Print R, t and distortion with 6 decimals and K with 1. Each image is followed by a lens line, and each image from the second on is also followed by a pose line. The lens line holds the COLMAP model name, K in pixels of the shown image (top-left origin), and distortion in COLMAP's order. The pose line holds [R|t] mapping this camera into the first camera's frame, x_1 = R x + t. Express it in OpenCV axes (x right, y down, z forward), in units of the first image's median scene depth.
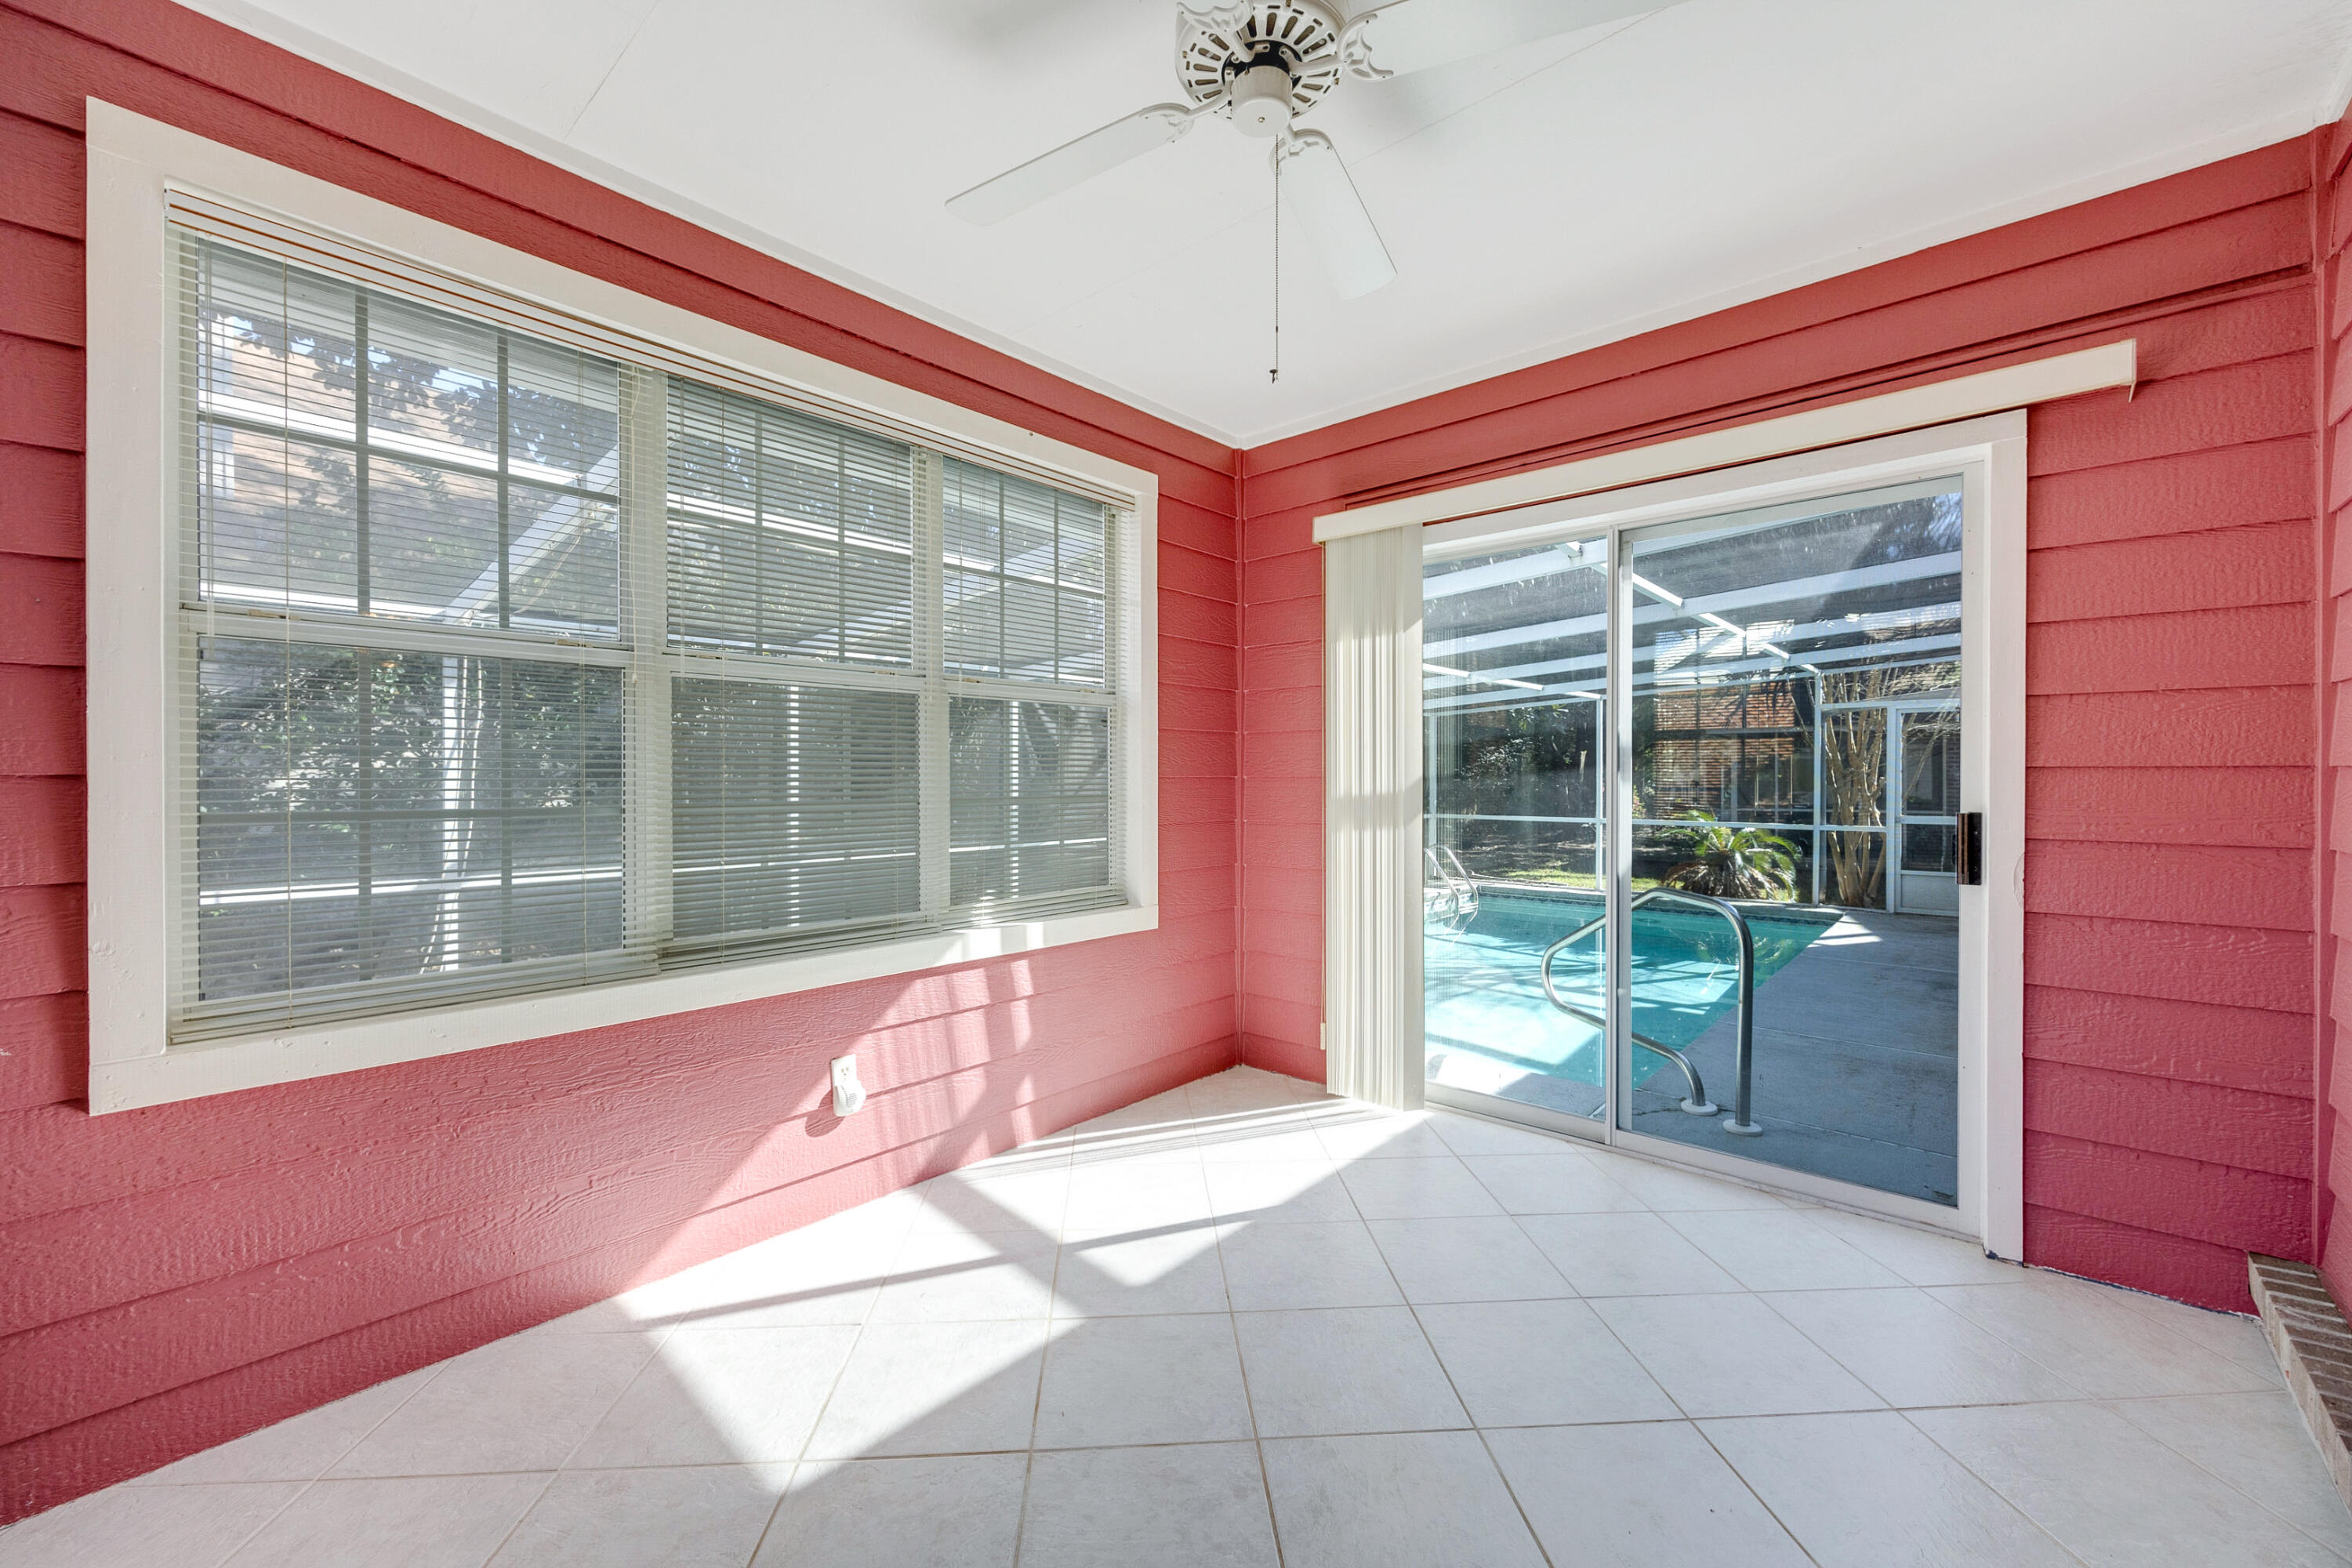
lens RADIAL K [[907.0, 0, 1187.3], [0, 907.0, 788.5], [0, 0, 1]] dist [0.009823, -0.000185]
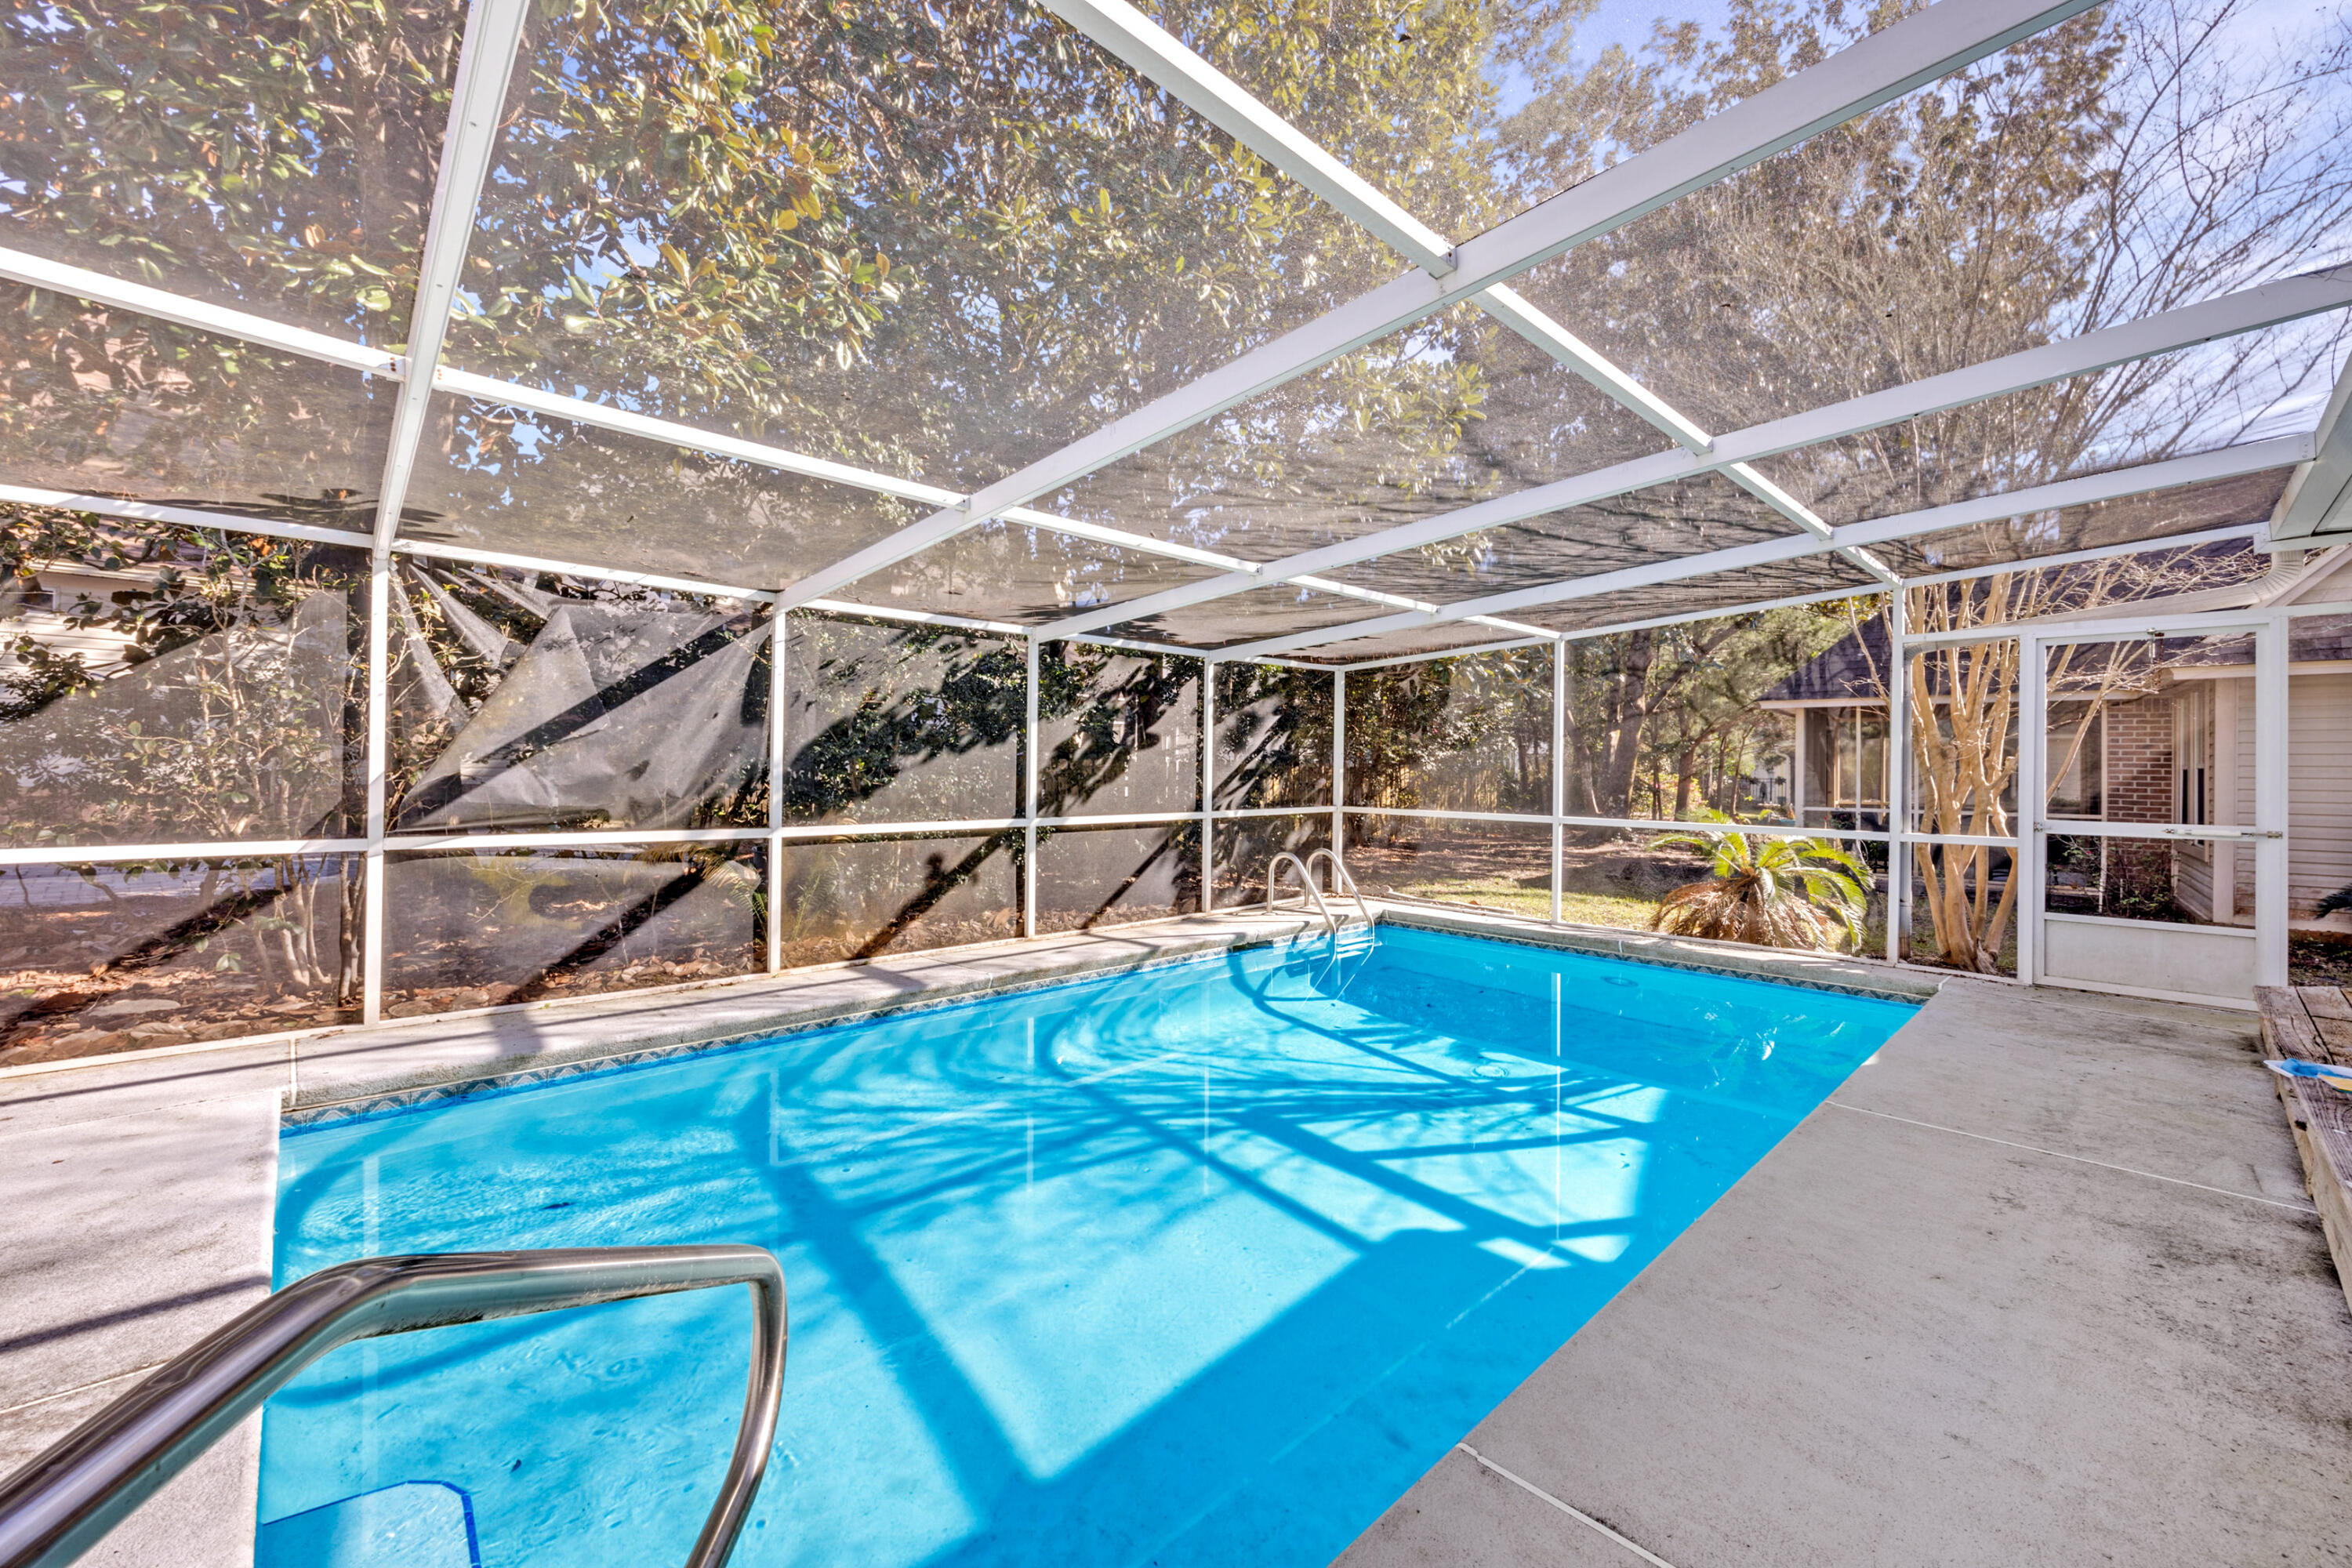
lens RADIAL K [[907.0, 0, 1173.5], [0, 907.0, 779.5], [0, 0, 1]] dist [0.009823, -0.000185]
pose [[0.995897, 0.011502, -0.089763, 0.248749], [-0.012063, 0.999911, -0.005701, 0.013239], [0.089689, 0.006760, 0.995947, 0.327195]]
